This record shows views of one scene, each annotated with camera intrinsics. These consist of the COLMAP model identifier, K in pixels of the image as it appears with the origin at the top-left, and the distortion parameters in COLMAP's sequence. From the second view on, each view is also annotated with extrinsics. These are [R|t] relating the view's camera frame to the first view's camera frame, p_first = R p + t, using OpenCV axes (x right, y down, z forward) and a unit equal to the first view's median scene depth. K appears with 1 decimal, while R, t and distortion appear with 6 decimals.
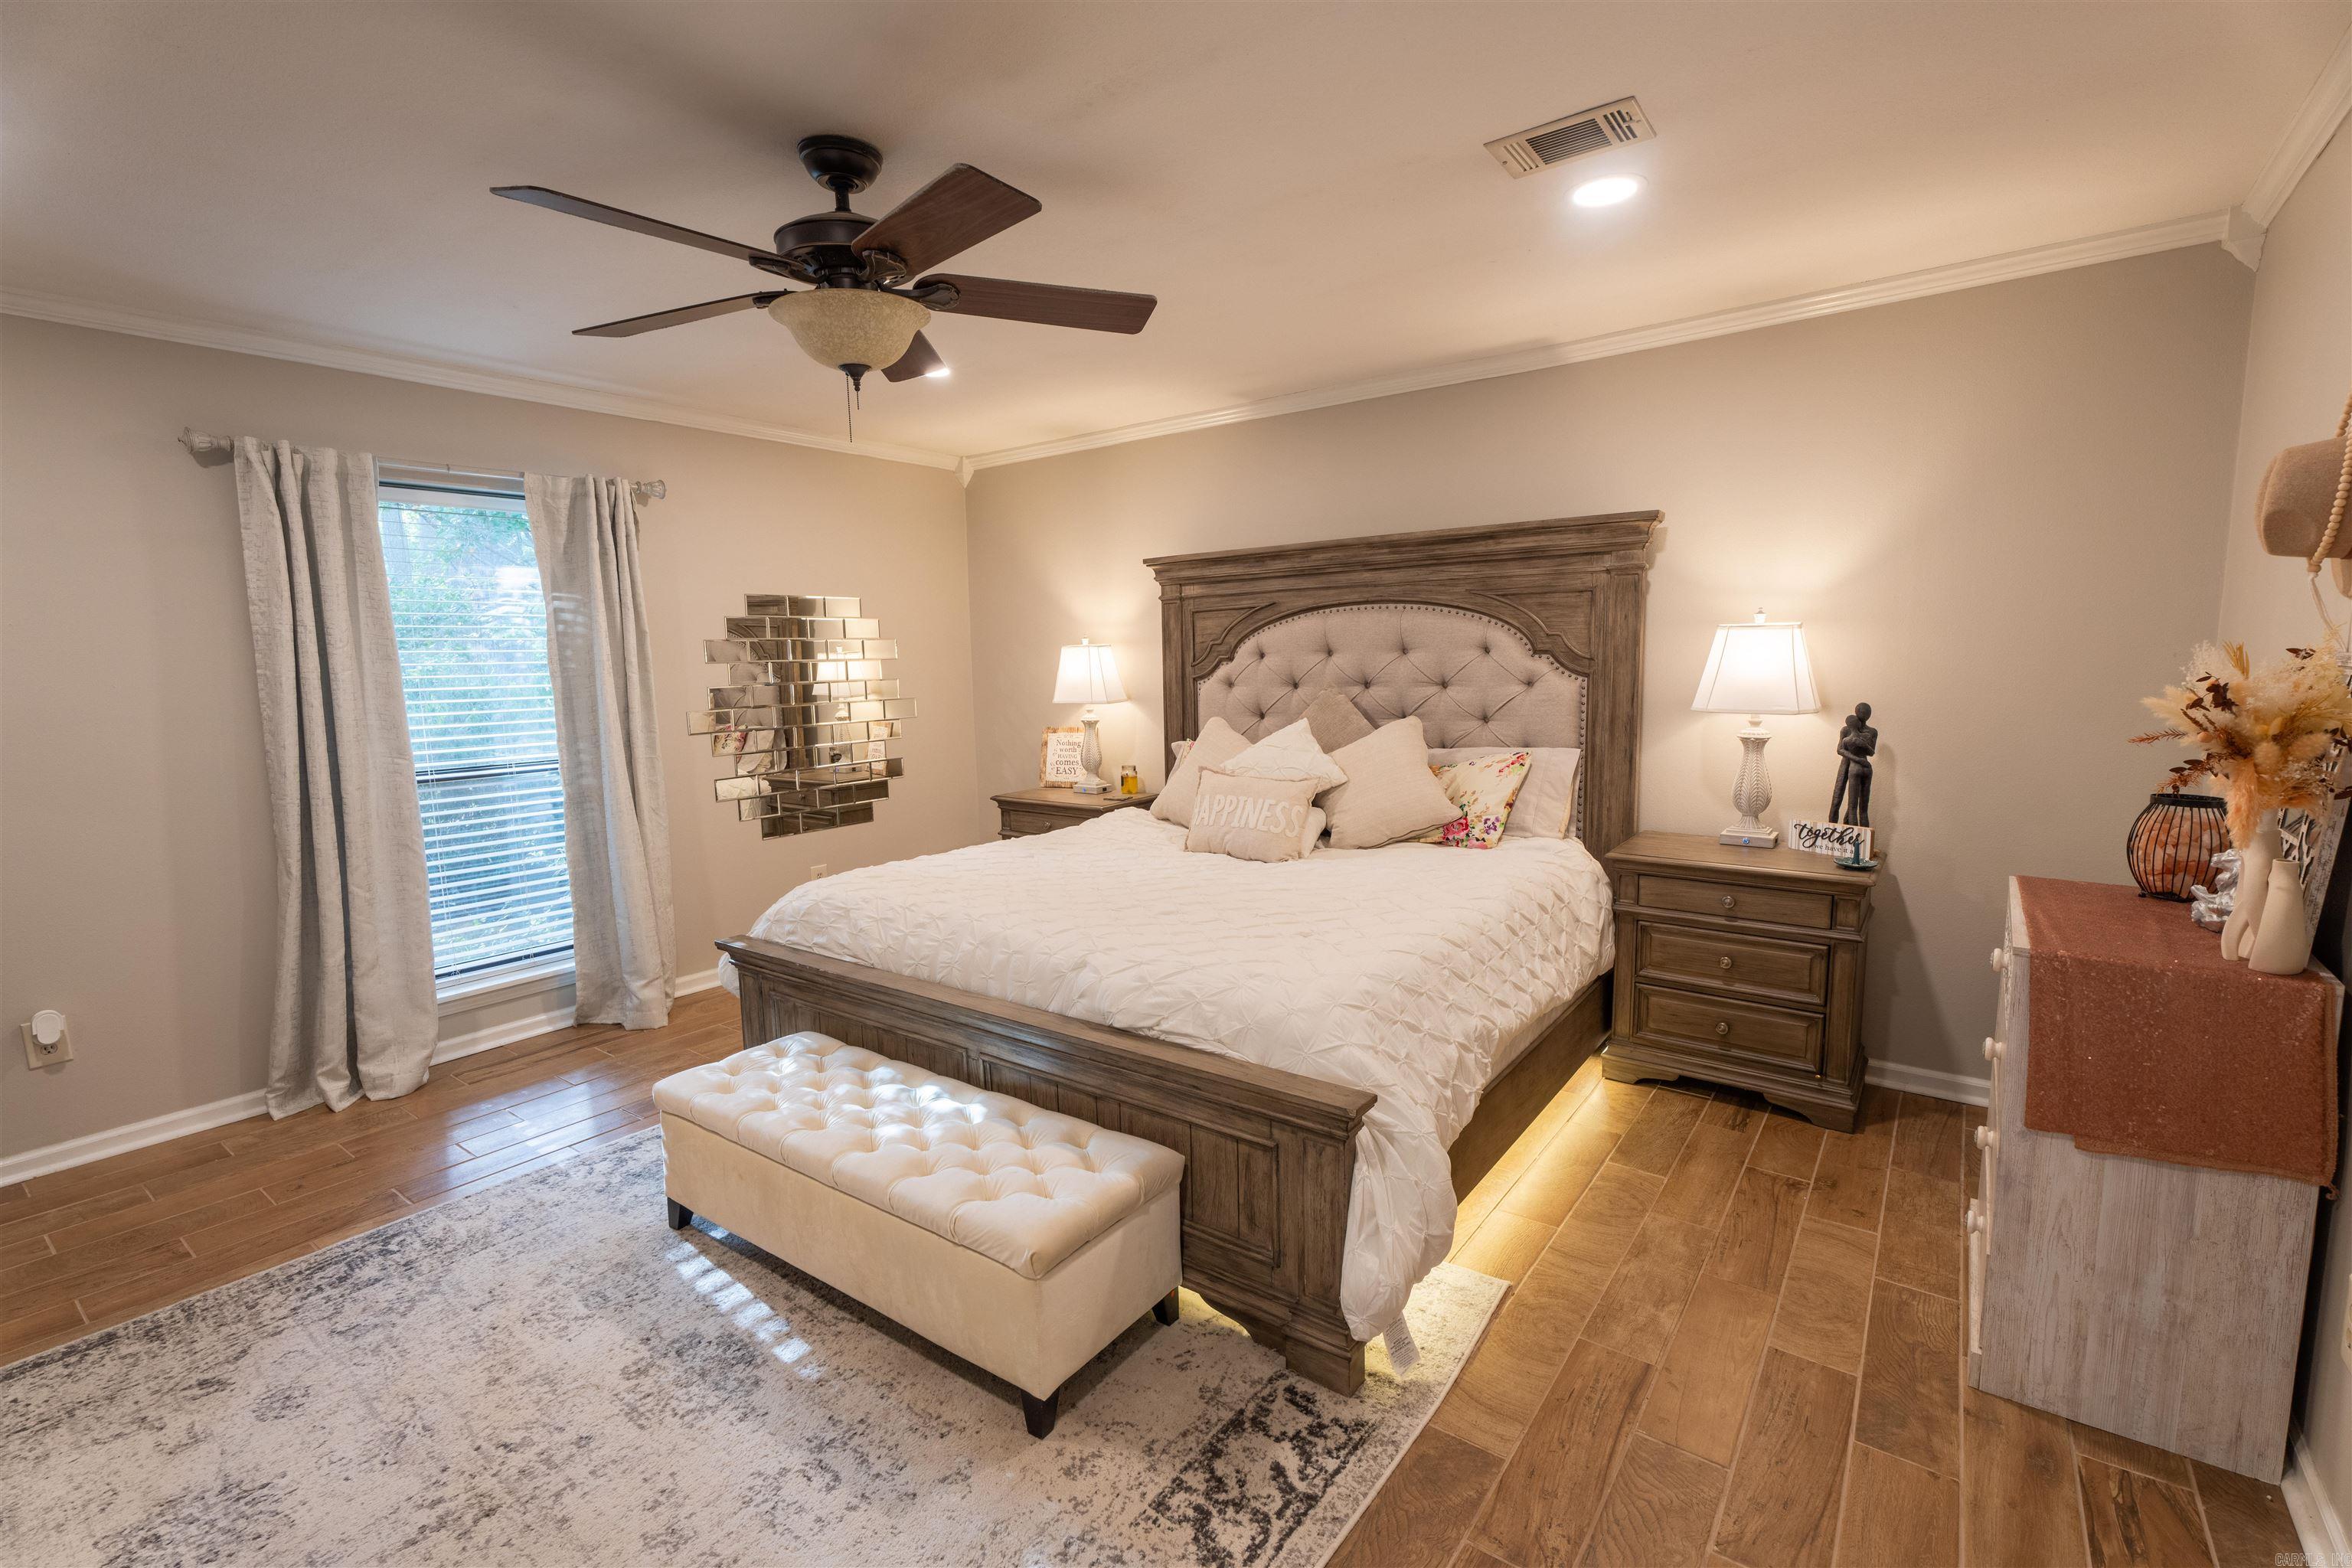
lens RADIAL K [[1049.9, 0, 1174.2], [0, 1049.9, 782.6], [0, 0, 1]] dist [0.001725, -0.000498]
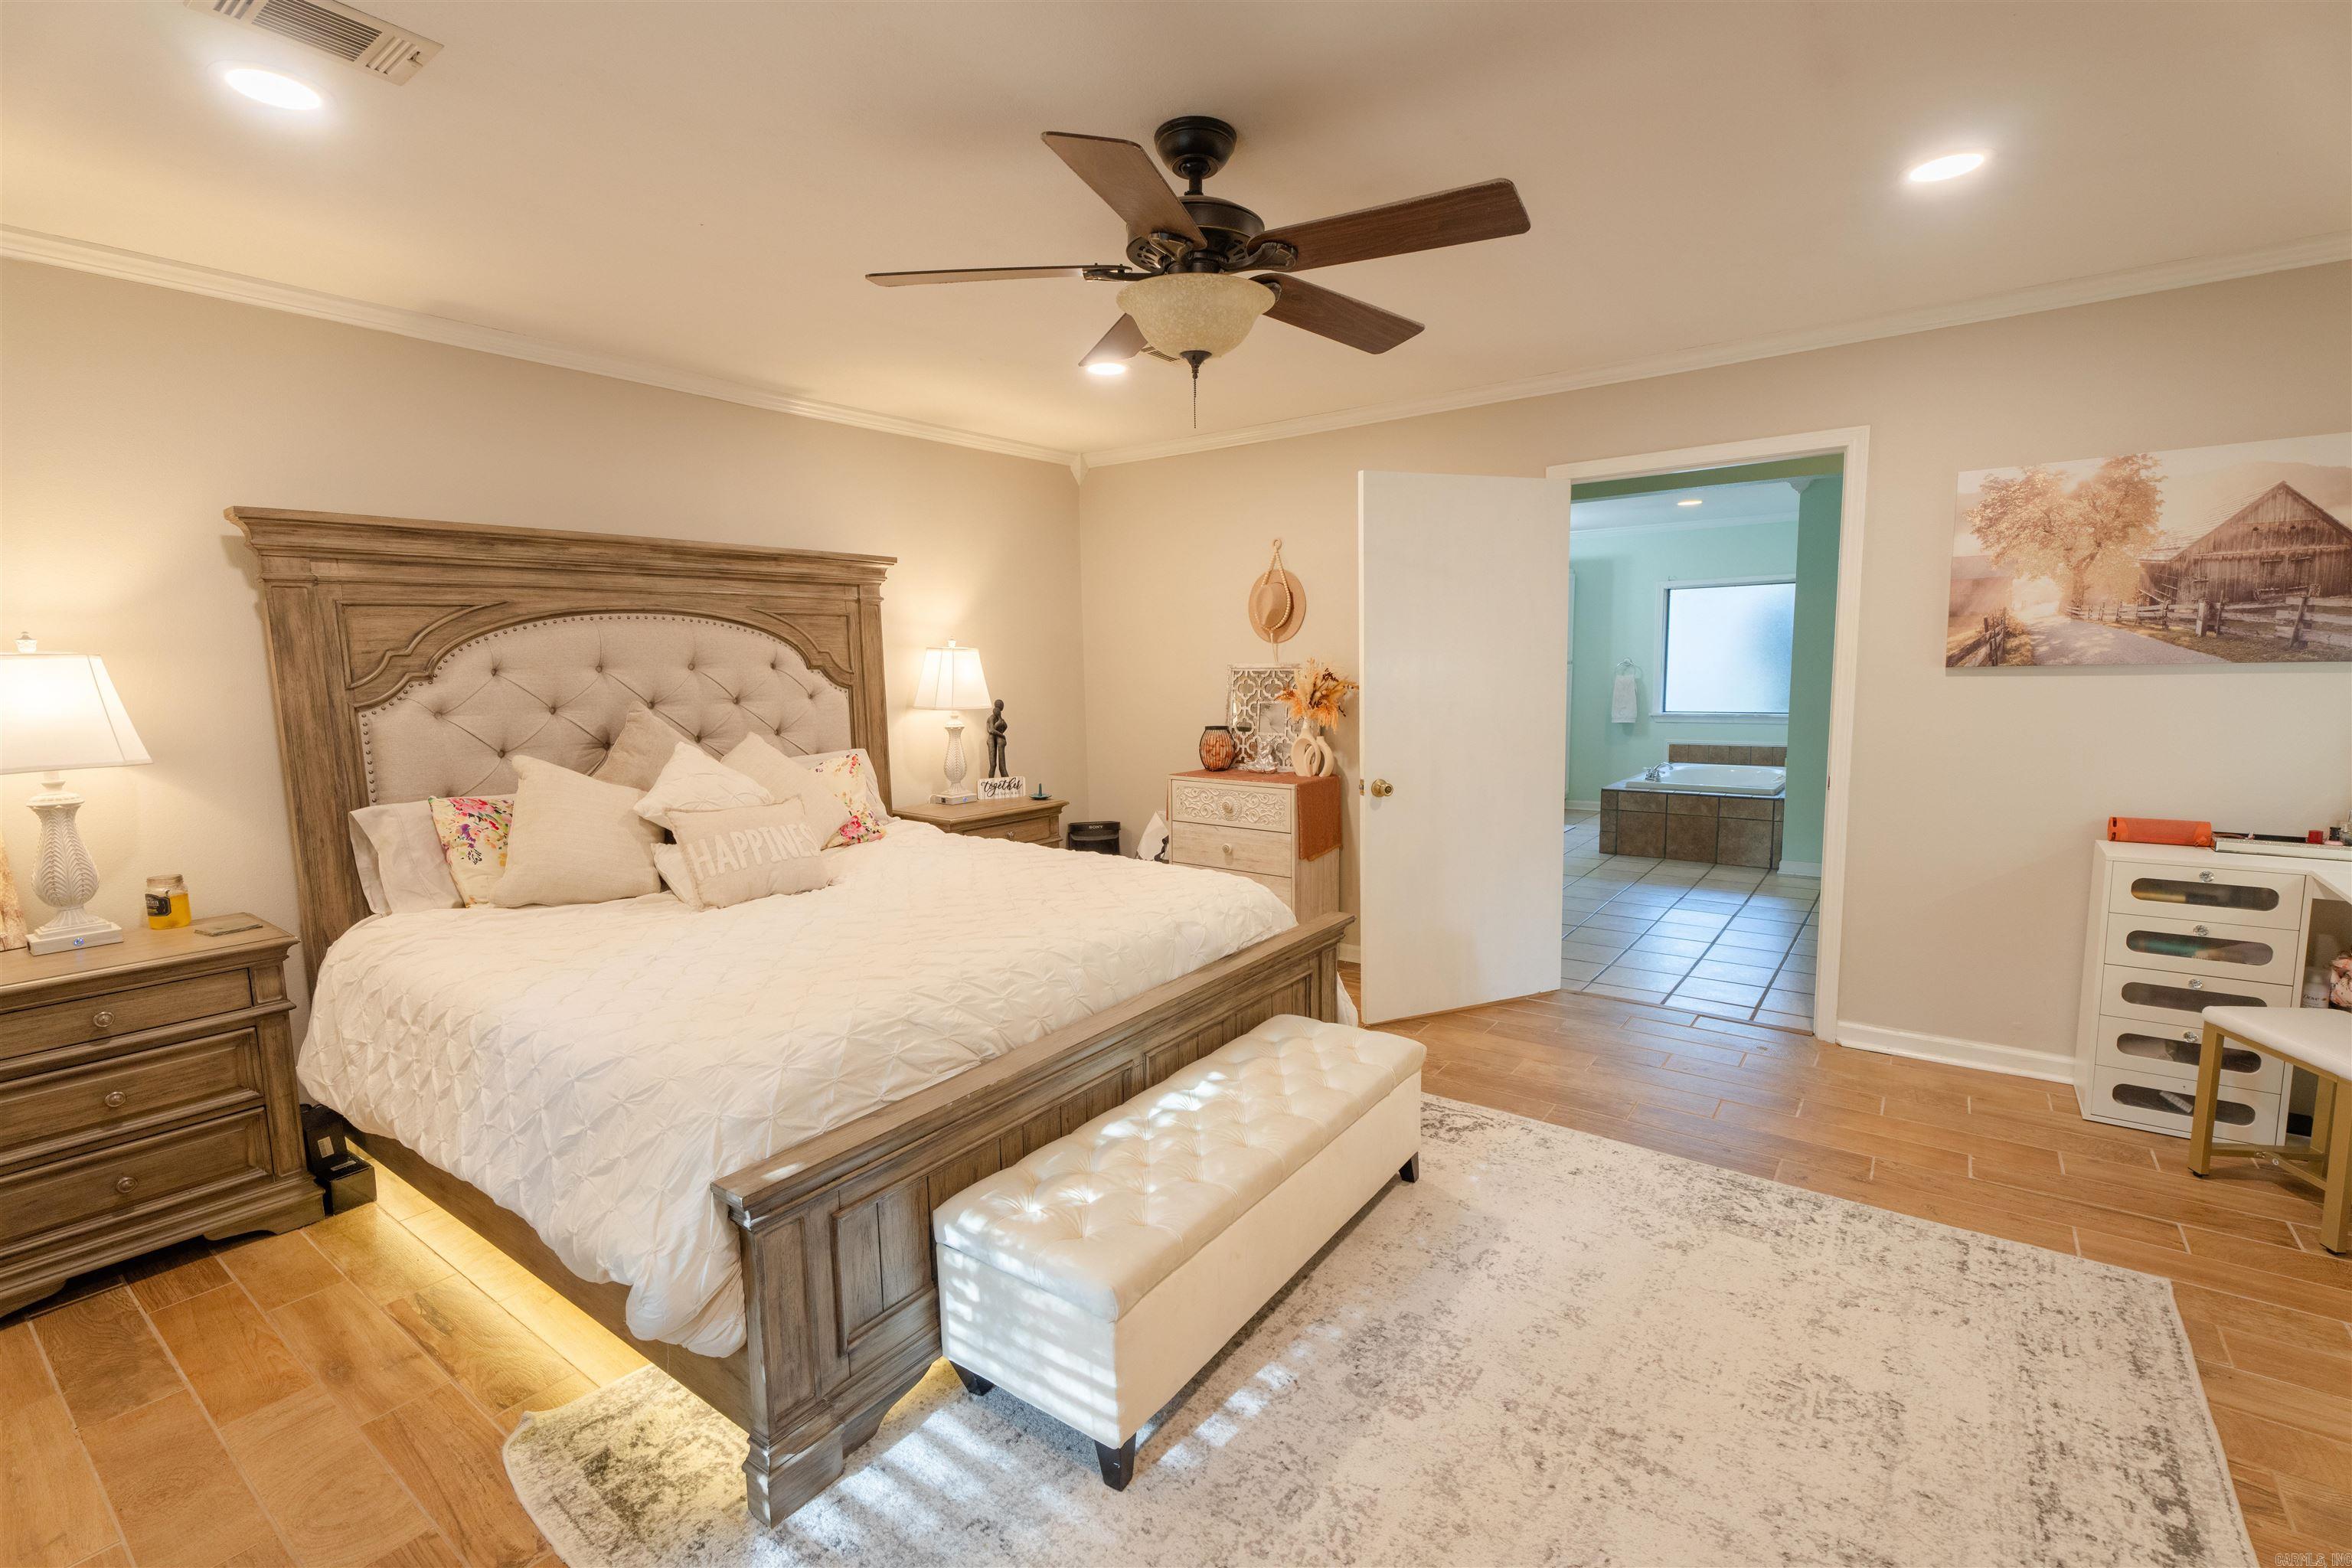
lens RADIAL K [[1049.9, 0, 1175.6], [0, 1049.9, 784.3], [0, 0, 1]] dist [0.001725, -0.000498]
pose [[-0.014023, -0.096839, 0.995201, -0.802280], [0.139455, 0.985382, 0.097849, -0.059754], [-0.990129, 0.140158, -0.000313, 0.655835]]
